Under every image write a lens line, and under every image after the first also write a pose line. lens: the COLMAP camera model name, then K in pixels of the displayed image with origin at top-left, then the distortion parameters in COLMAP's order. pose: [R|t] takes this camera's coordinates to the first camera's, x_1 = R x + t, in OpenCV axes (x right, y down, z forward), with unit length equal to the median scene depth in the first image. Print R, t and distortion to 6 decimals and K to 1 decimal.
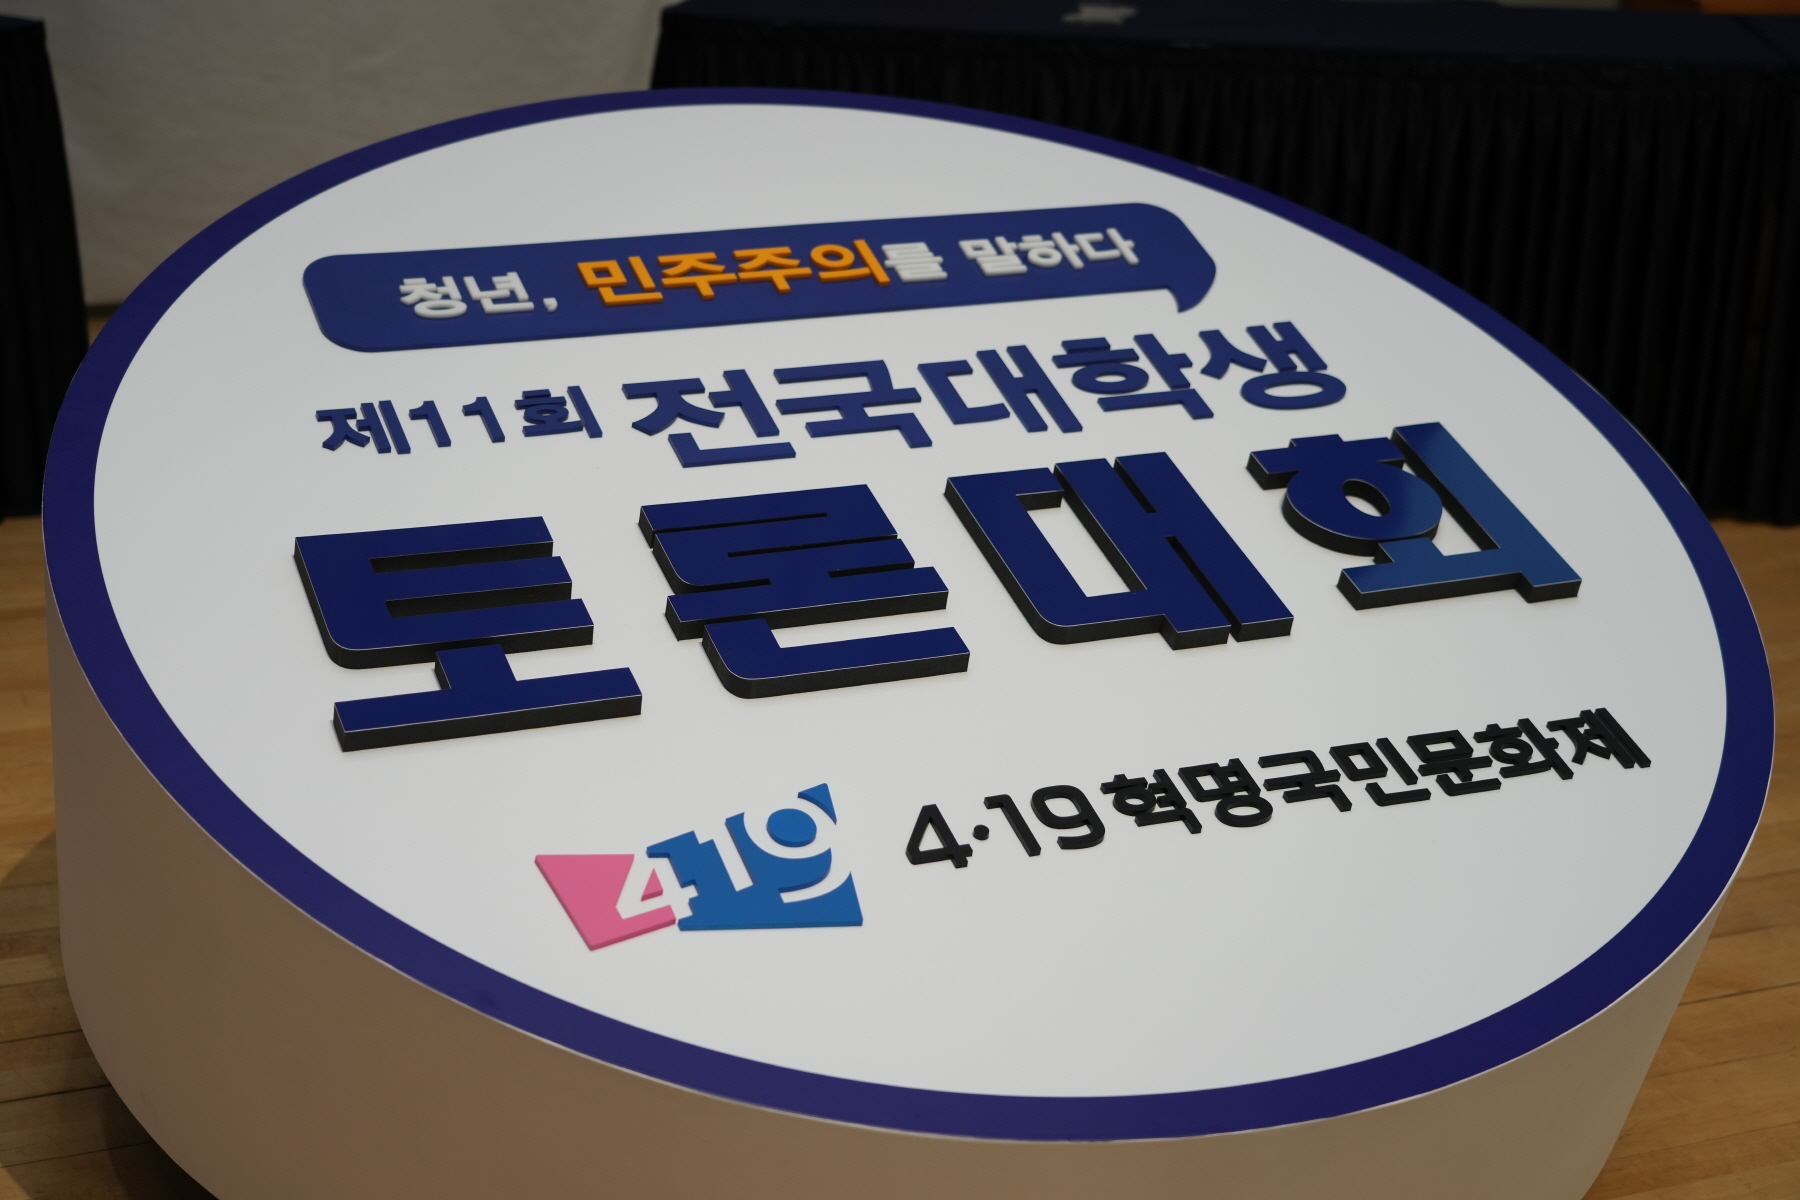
lens RADIAL K [[2850.1, 0, 905.9], [0, 2850.1, 602.8], [0, 0, 1]] dist [-0.007127, 0.000000]
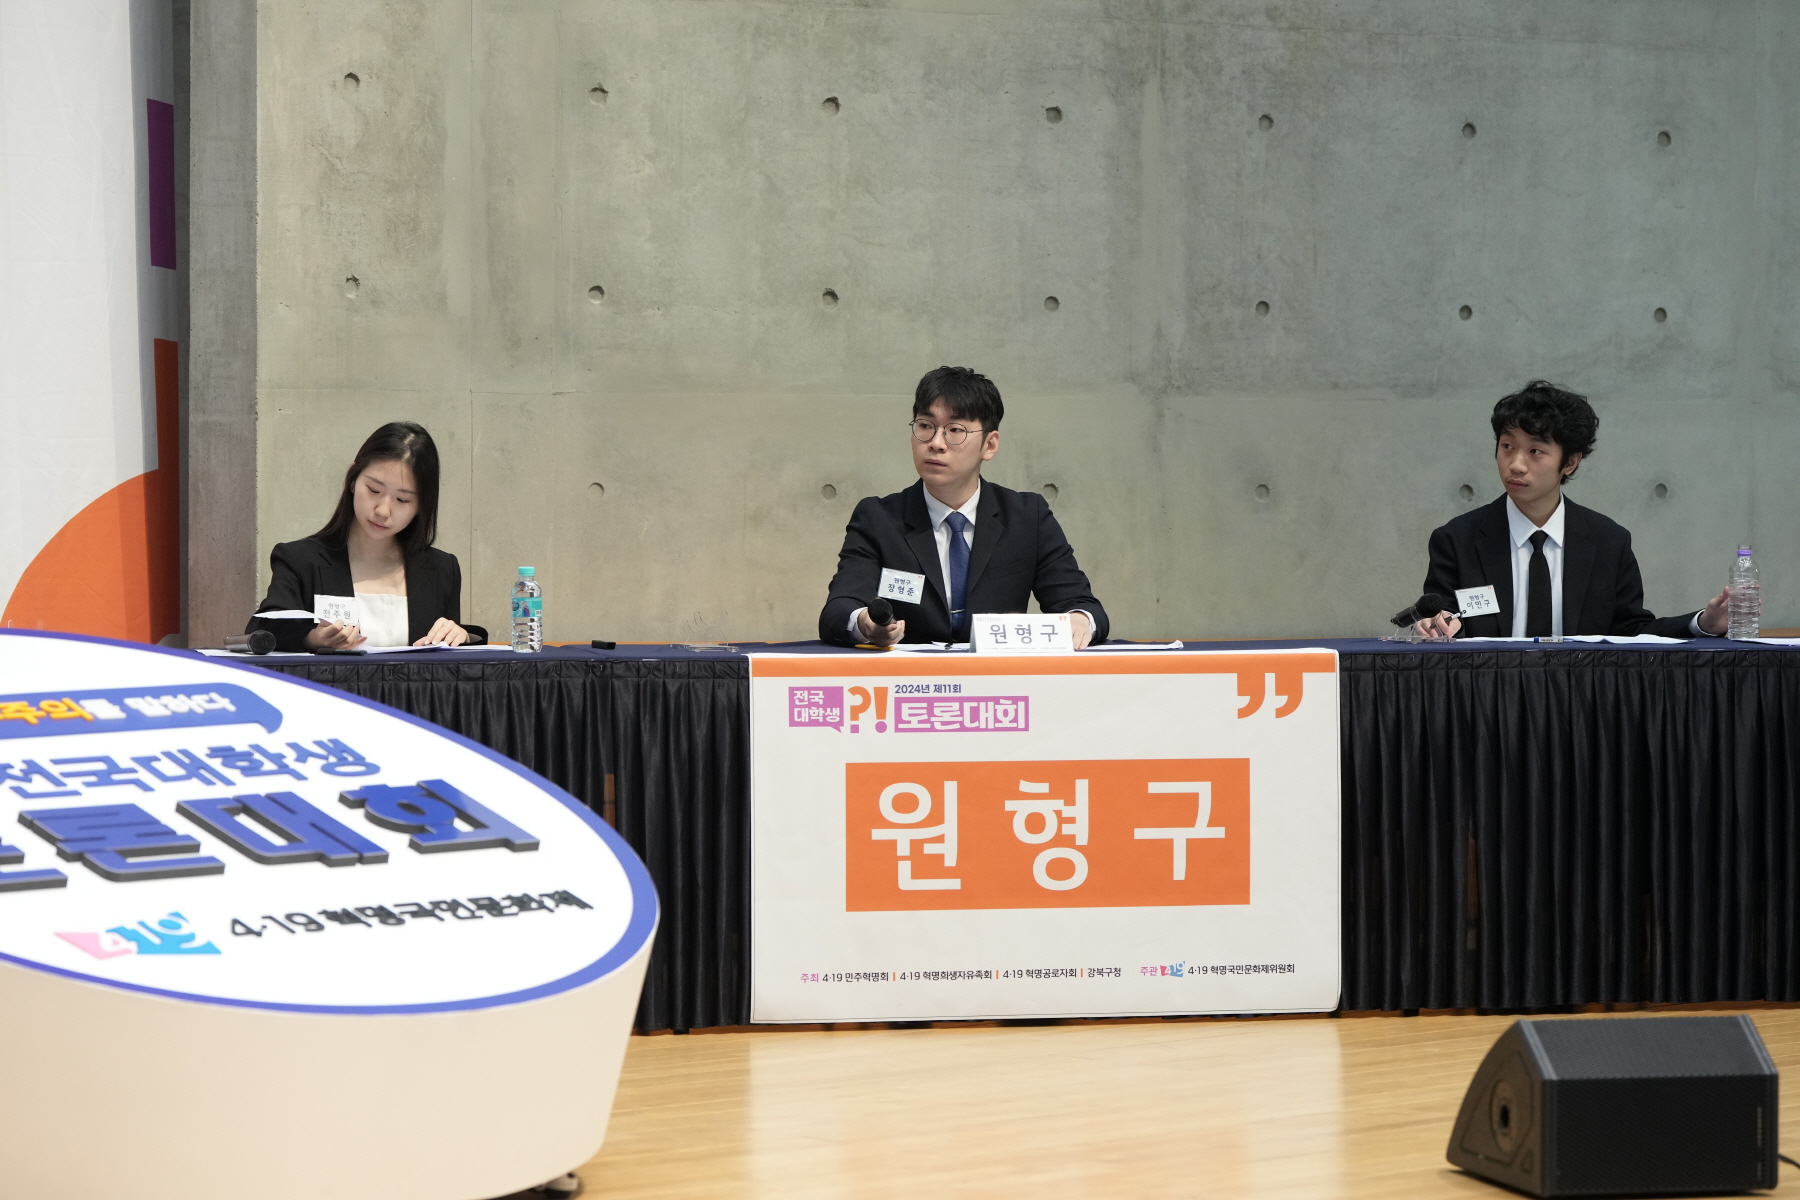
lens RADIAL K [[5382.9, 0, 894.5], [0, 5382.9, 600.5], [0, 0, 1]] dist [0.049295, 0.000000]
pose [[0.934267, -0.038988, 0.354436, -0.693323], [0.137445, 0.956568, -0.257073, 0.700907], [-0.329019, 0.288890, 0.899049, -1.988327]]
